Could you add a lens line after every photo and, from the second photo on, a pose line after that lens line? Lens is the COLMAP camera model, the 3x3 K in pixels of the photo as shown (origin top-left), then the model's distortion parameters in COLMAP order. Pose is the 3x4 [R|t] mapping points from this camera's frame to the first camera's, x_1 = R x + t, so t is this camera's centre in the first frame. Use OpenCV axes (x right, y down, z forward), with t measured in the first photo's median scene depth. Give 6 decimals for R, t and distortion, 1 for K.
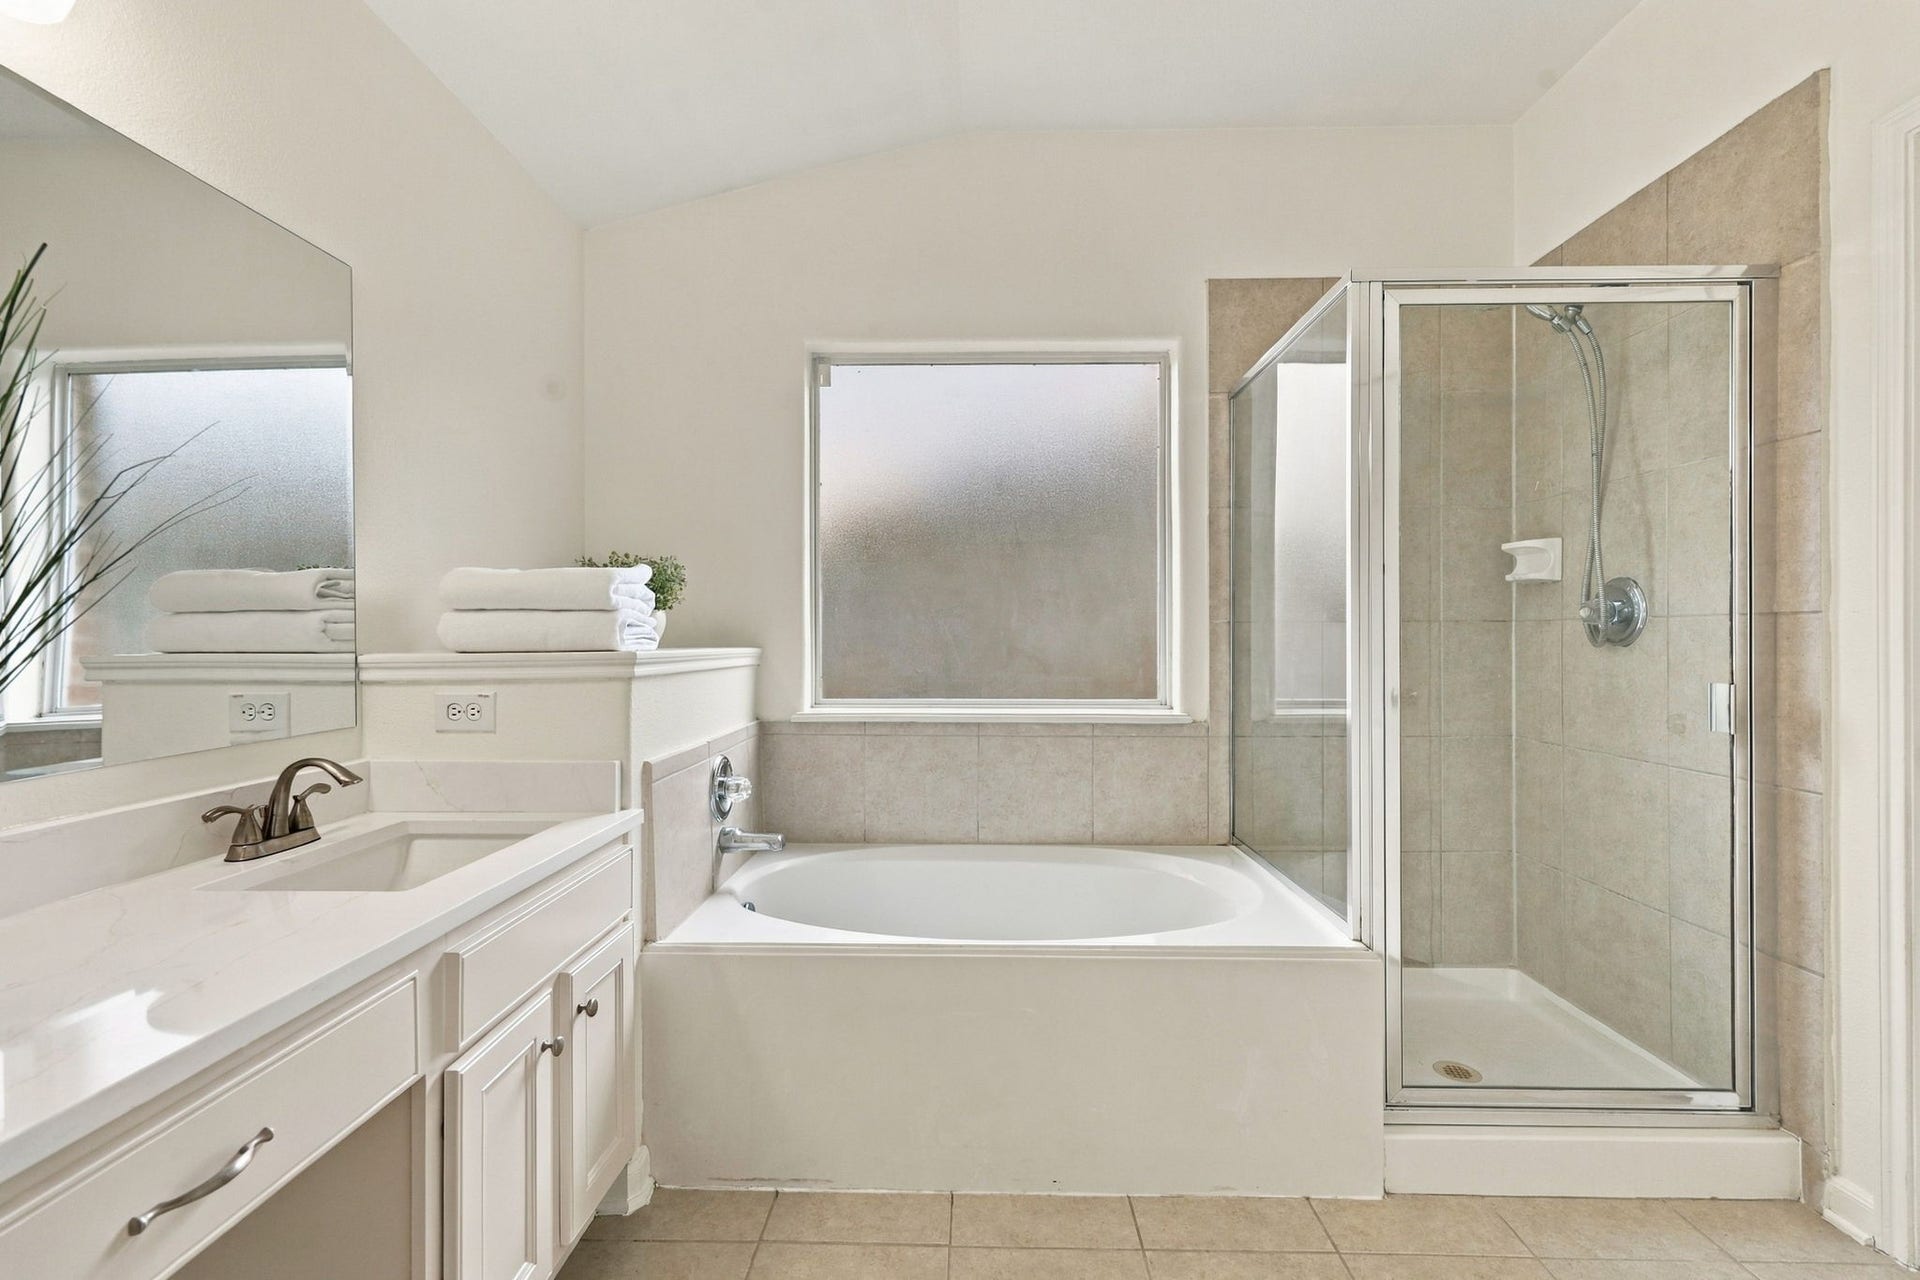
lens RADIAL K [[783.7, 0, 1013.8], [0, 783.7, 621.8], [0, 0, 1]] dist [-0.001808, -0.000663]
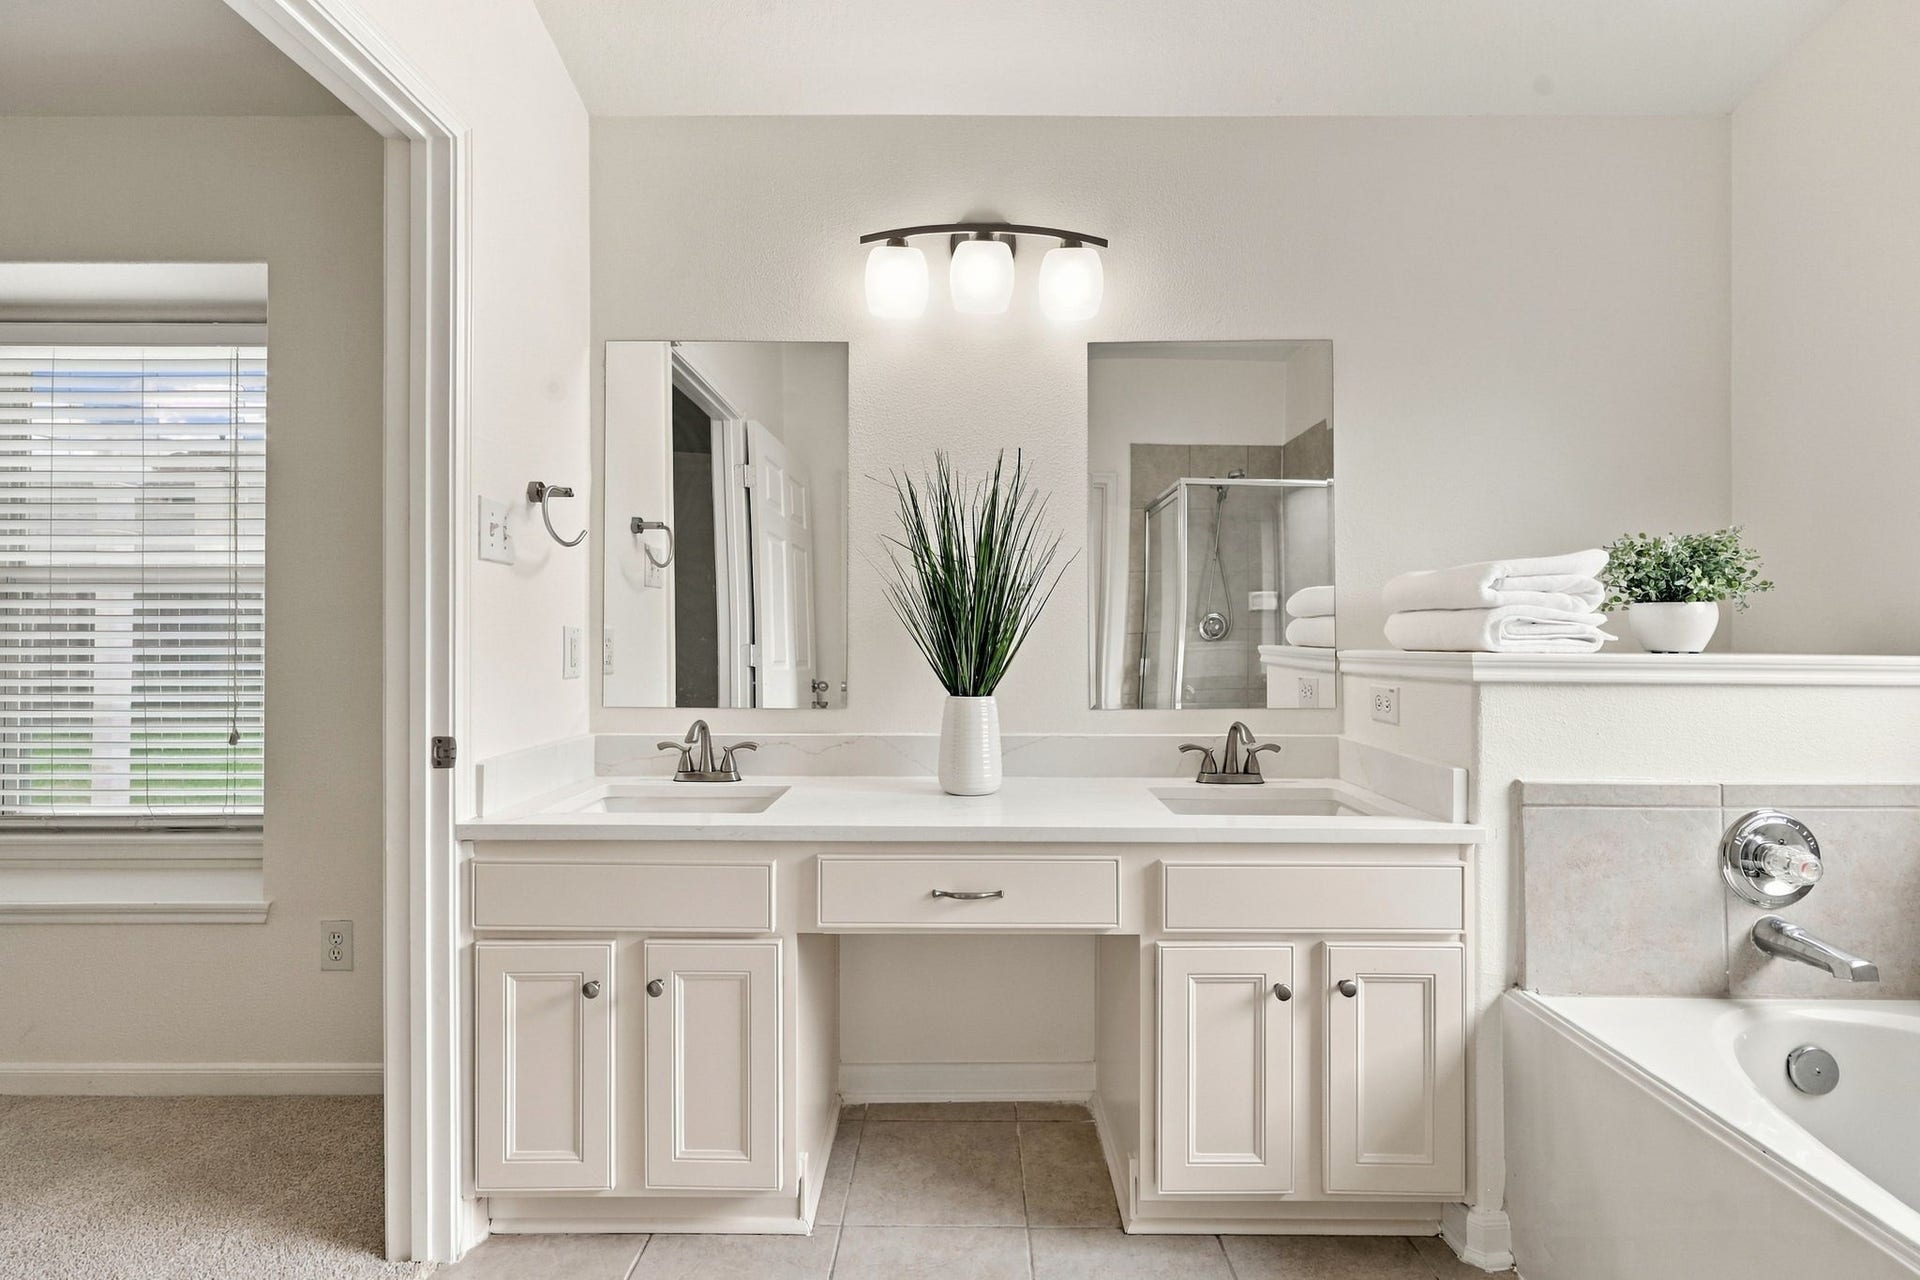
lens RADIAL K [[853.0, 0, 960.0], [0, 853.0, 632.8], [0, 0, 1]] dist [-0.000488, 0.001721]
pose [[-0.003275, 0.000589, -0.999994, 0.321915], [0.015414, 0.999881, 0.000538, 0.003276], [0.999876, -0.015412, -0.003284, 0.259168]]
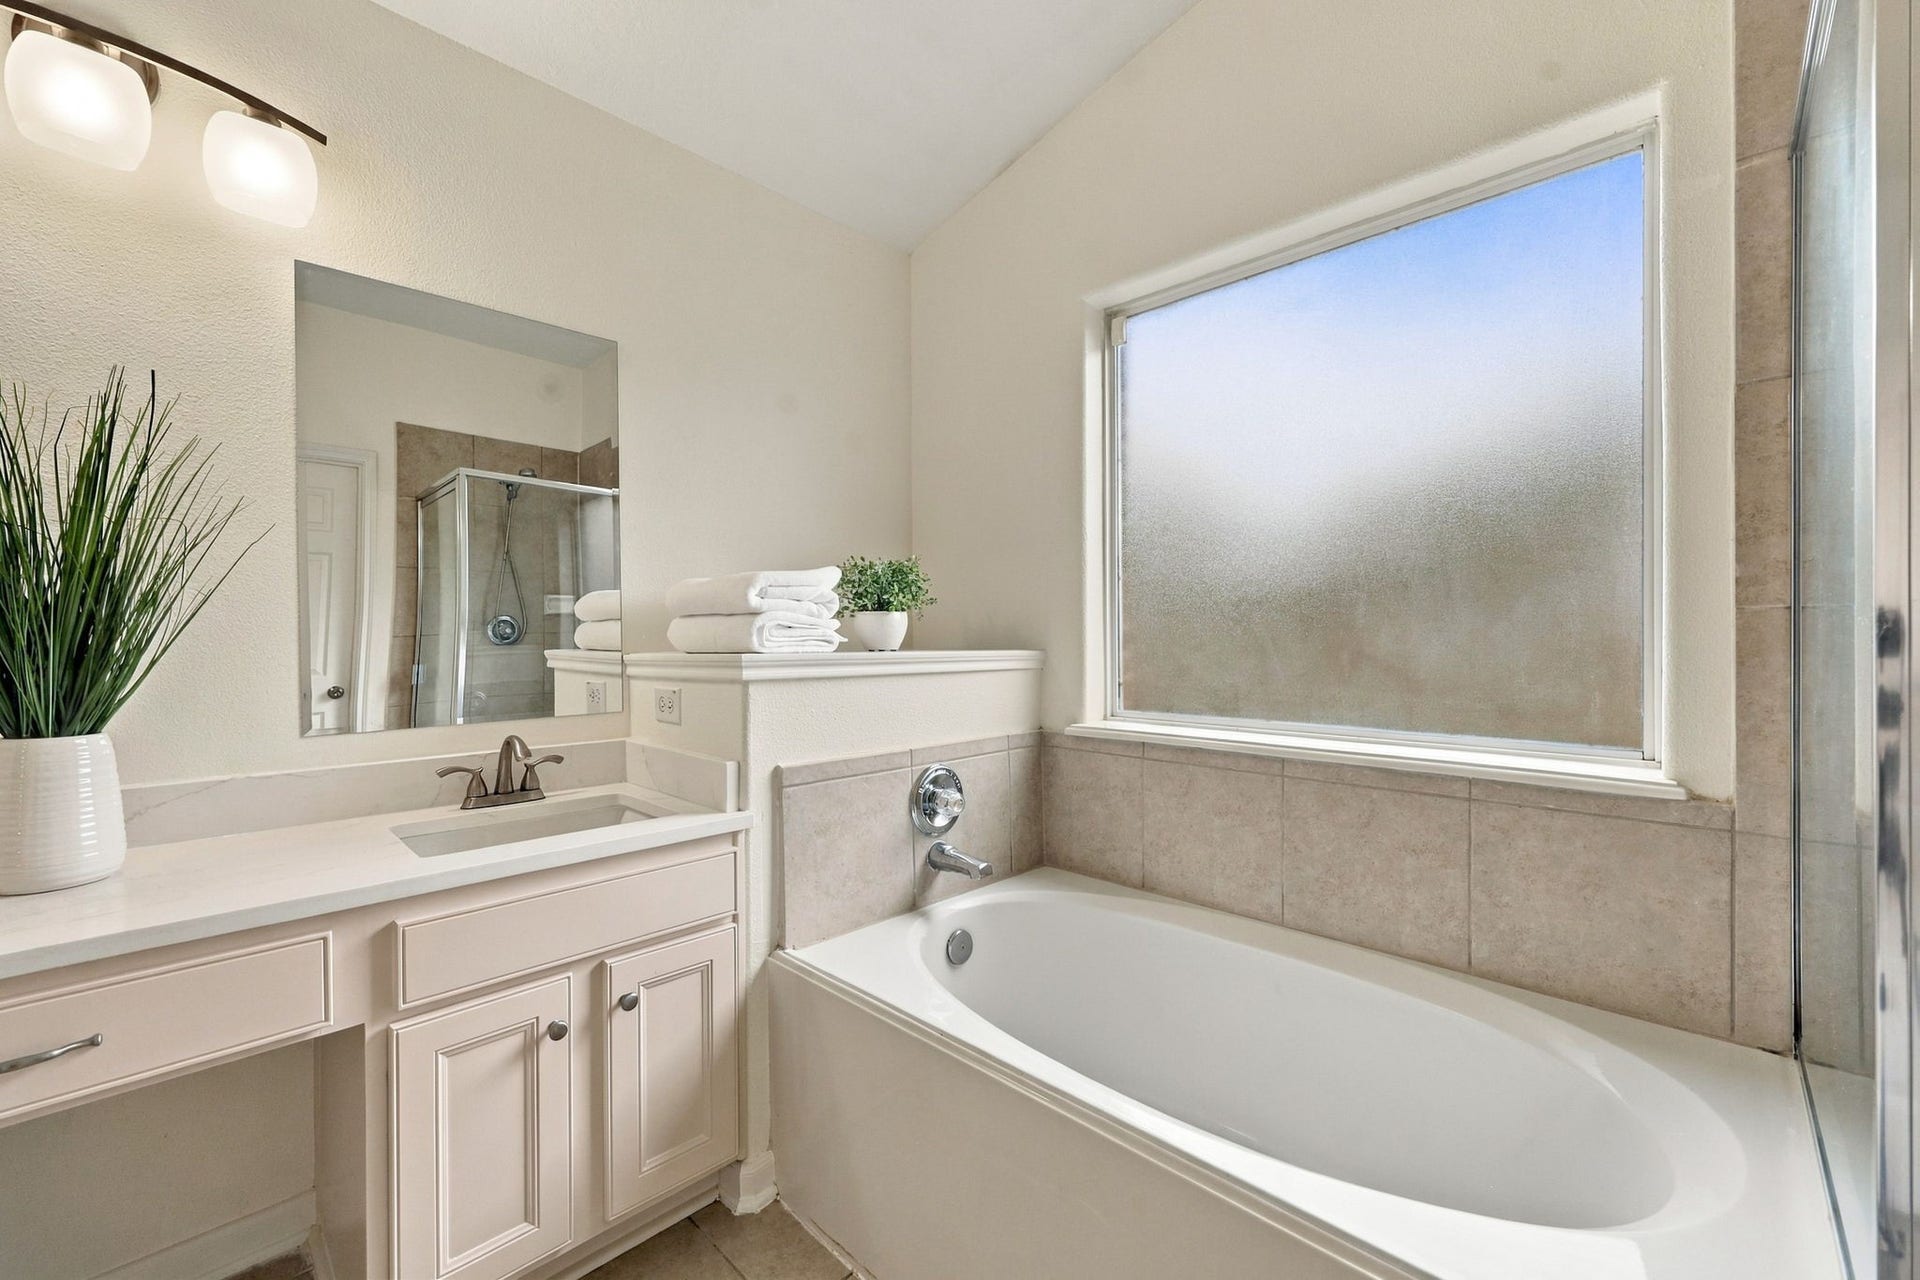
lens RADIAL K [[783.7, 0, 963.8], [0, 783.7, 632.8], [0, 0, 1]] dist [-0.001808, -0.000663]
pose [[0.721759, -0.004911, -0.692127, 0.257950], [0.015071, 0.999849, 0.008622, 0.003999], [0.691980, -0.016654, 0.721725, 0.302453]]
